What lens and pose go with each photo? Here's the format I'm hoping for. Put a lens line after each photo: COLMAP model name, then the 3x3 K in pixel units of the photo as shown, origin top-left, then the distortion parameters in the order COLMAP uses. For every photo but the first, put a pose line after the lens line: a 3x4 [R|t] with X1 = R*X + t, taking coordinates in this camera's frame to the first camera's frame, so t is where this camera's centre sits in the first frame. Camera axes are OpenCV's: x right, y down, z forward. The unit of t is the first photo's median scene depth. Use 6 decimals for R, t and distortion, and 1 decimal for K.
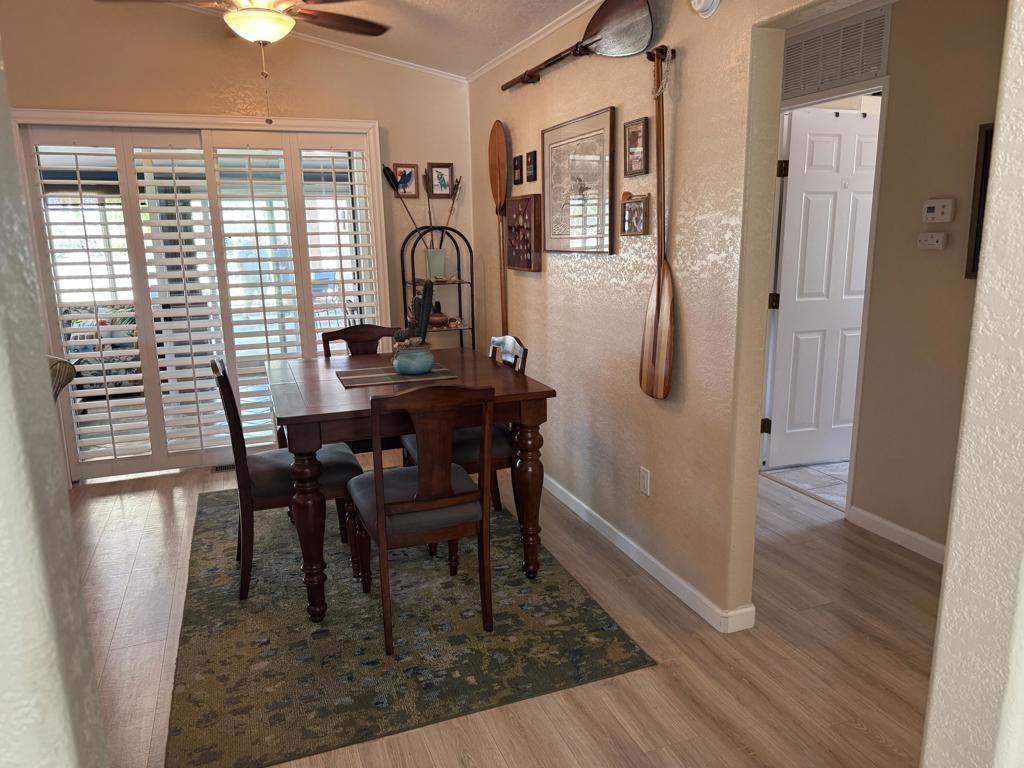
lens RADIAL K [[724.0, 0, 506.1], [0, 724.0, 382.7], [0, 0, 1]] dist [0.071813, -0.100377]
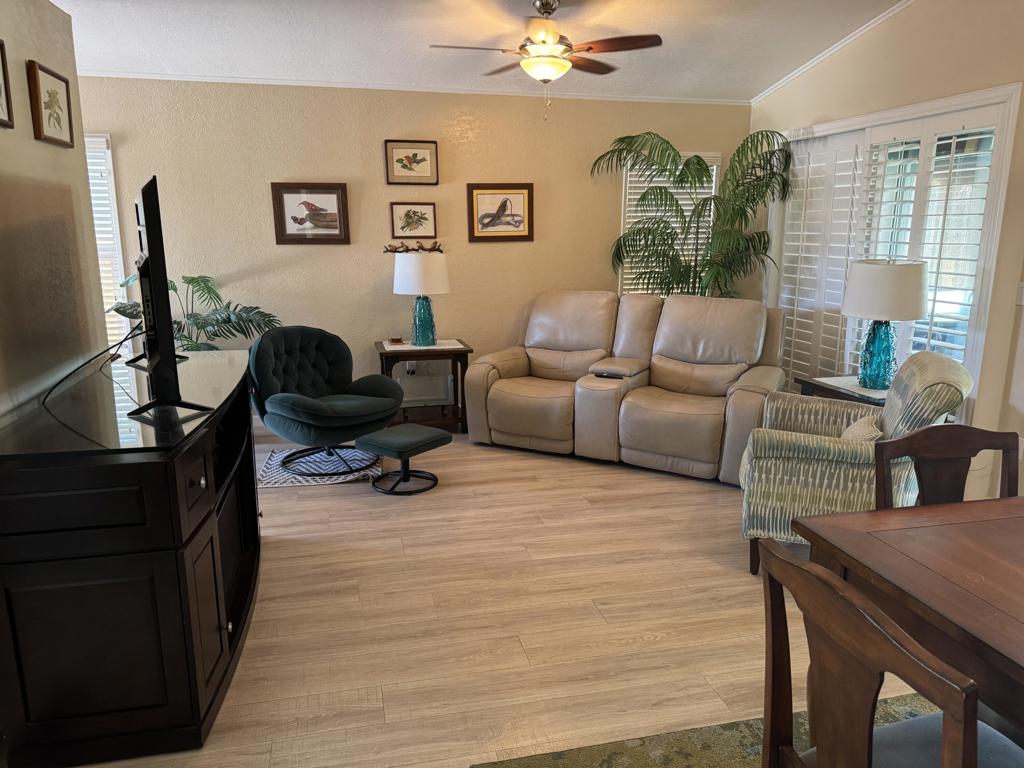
lens RADIAL K [[724.0, 0, 511.2], [0, 724.0, 384.2], [0, 0, 1]] dist [0.071813, -0.100377]
pose [[-0.133259, 0.229721, -0.964090, 0.193172], [-0.200984, 0.946290, 0.253260, -0.111167], [0.970488, 0.227516, -0.079932, 0.480690]]
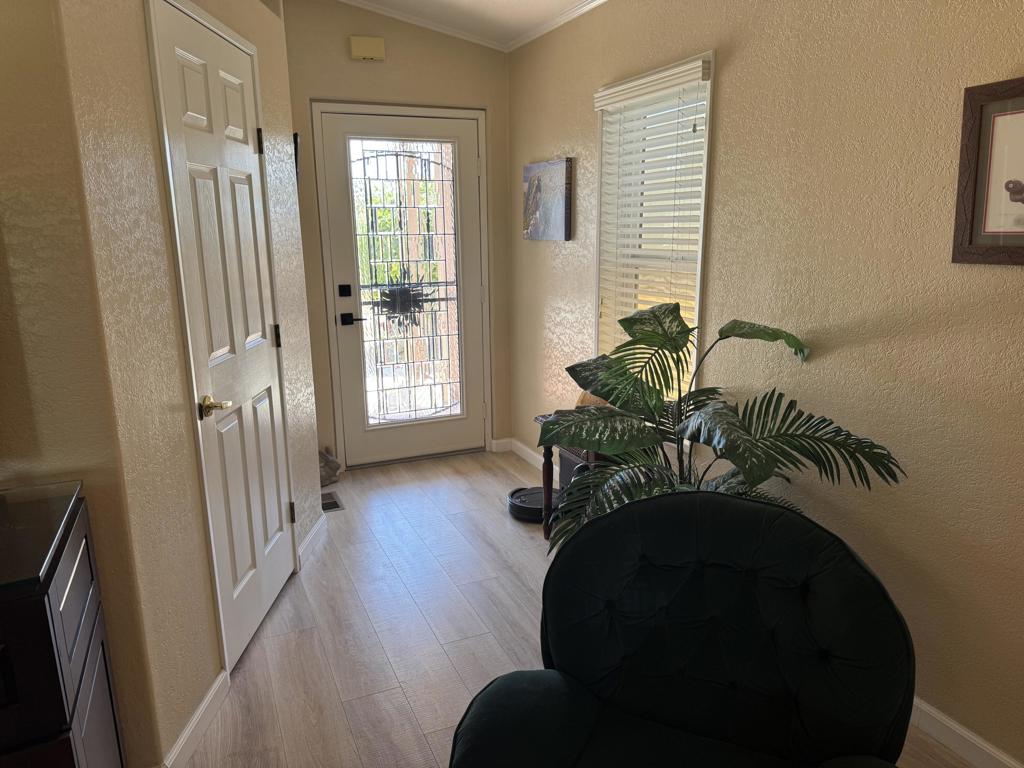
lens RADIAL K [[724.0, 0, 510.4], [0, 724.0, 388.5], [0, 0, 1]] dist [0.071813, -0.100377]
pose [[-0.997978, 0.049073, -0.040395, -0.730642], [0.028084, 0.910587, 0.412363, -0.062852], [0.057019, 0.410395, -0.910124, 0.365049]]
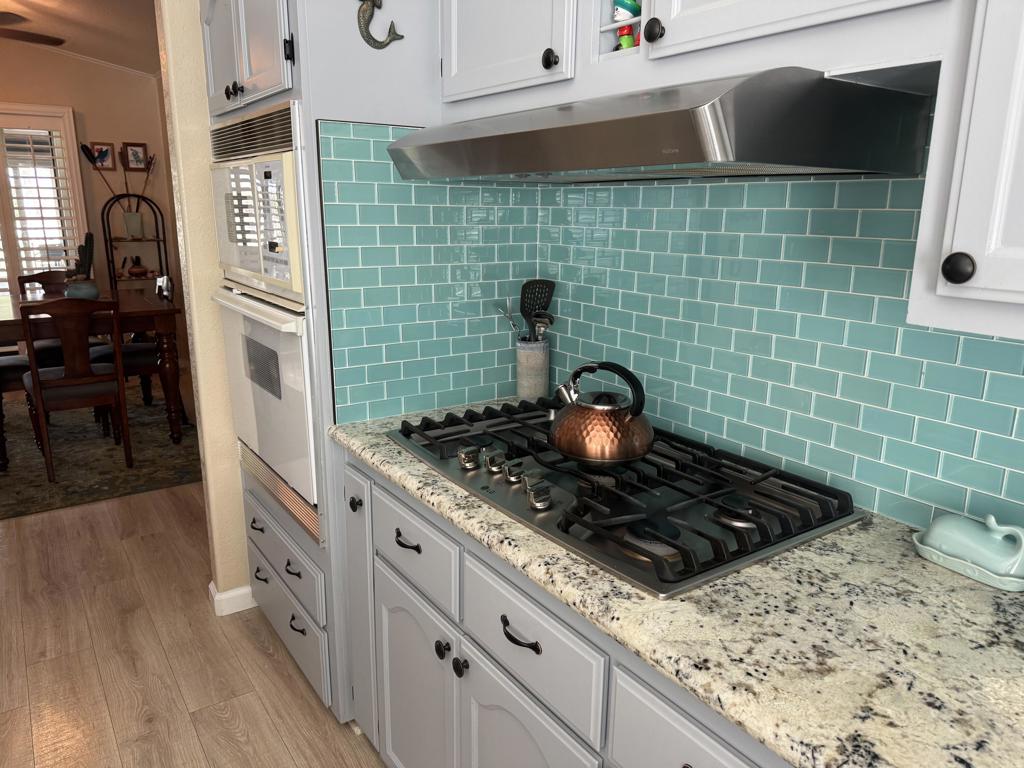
lens RADIAL K [[724.0, 0, 511.1], [0, 724.0, 379.1], [0, 0, 1]] dist [0.071813, -0.100377]
pose [[0.967365, -0.029425, 0.251673, 0.236262], [0.022289, 0.999266, 0.031158, 0.083793], [-0.252405, -0.024531, 0.967311, -0.426618]]
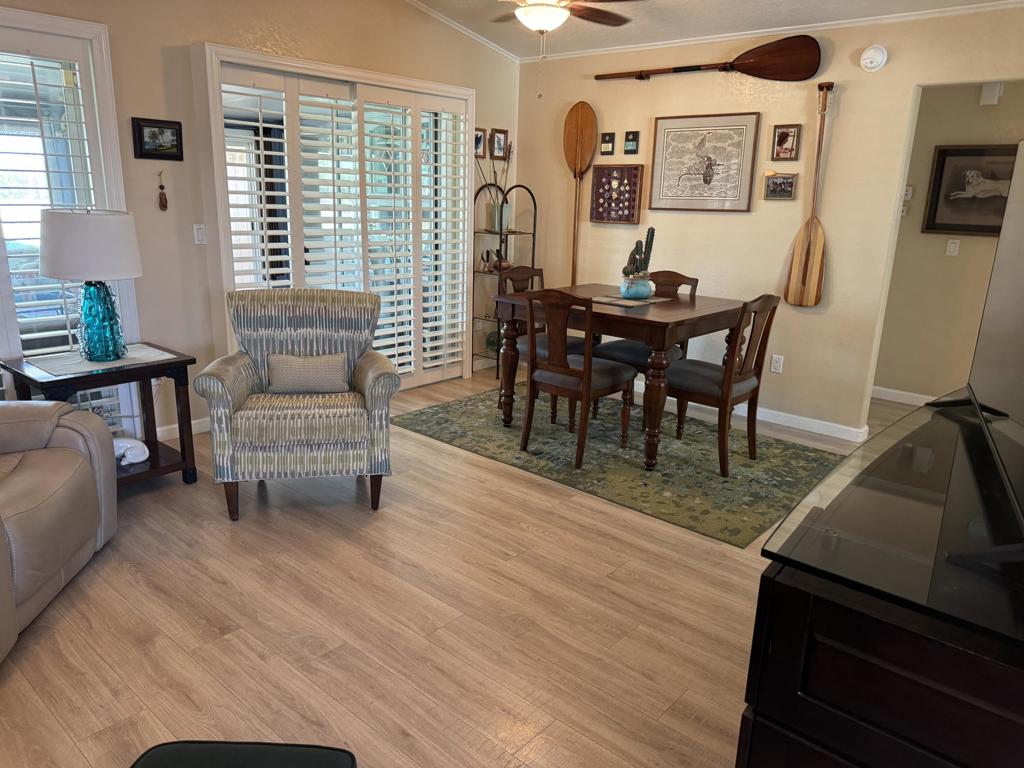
lens RADIAL K [[724.0, 0, 511.2], [0, 724.0, 386.9], [0, 0, 1]] dist [0.071813, -0.100377]
pose [[0.883241, -0.079459, 0.462138, -0.765144], [0.052384, 0.996089, 0.071147, 0.033947], [-0.465984, -0.038632, 0.883949, -0.073080]]
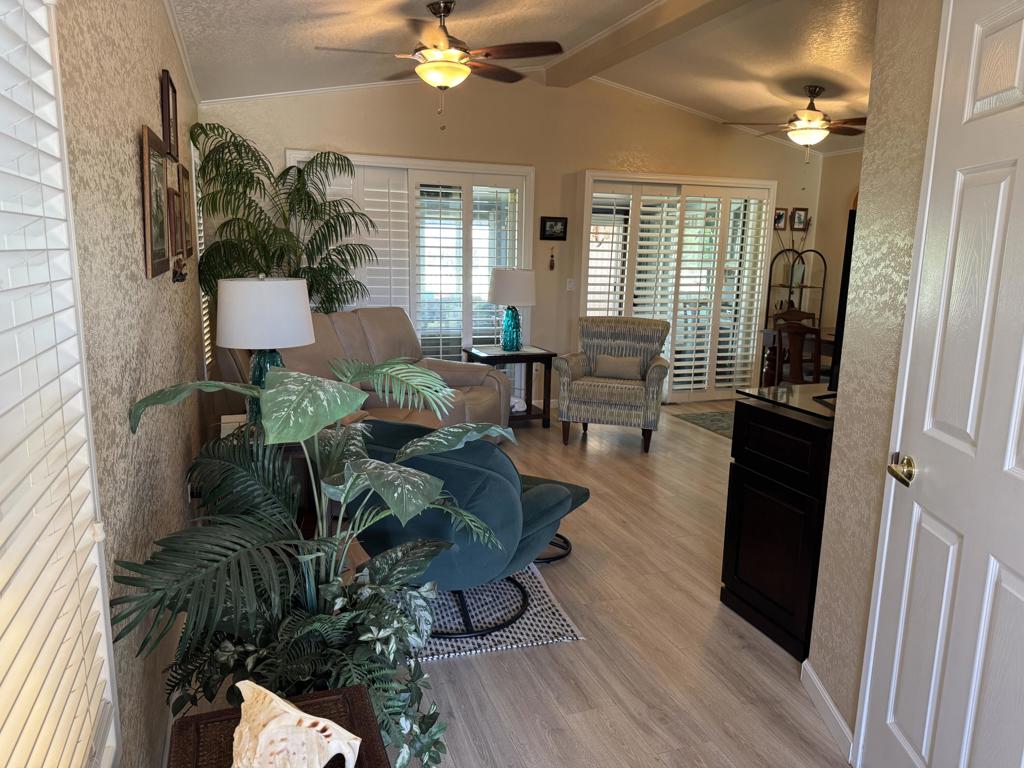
lens RADIAL K [[724.0, 0, 511.7], [0, 724.0, 384.0], [0, 0, 1]] dist [0.071813, -0.100377]
pose [[0.999171, 0.038655, -0.012791, -0.763246], [-0.038952, 0.998957, -0.023844, 0.138085], [0.011856, 0.024322, 0.999634, -0.581916]]
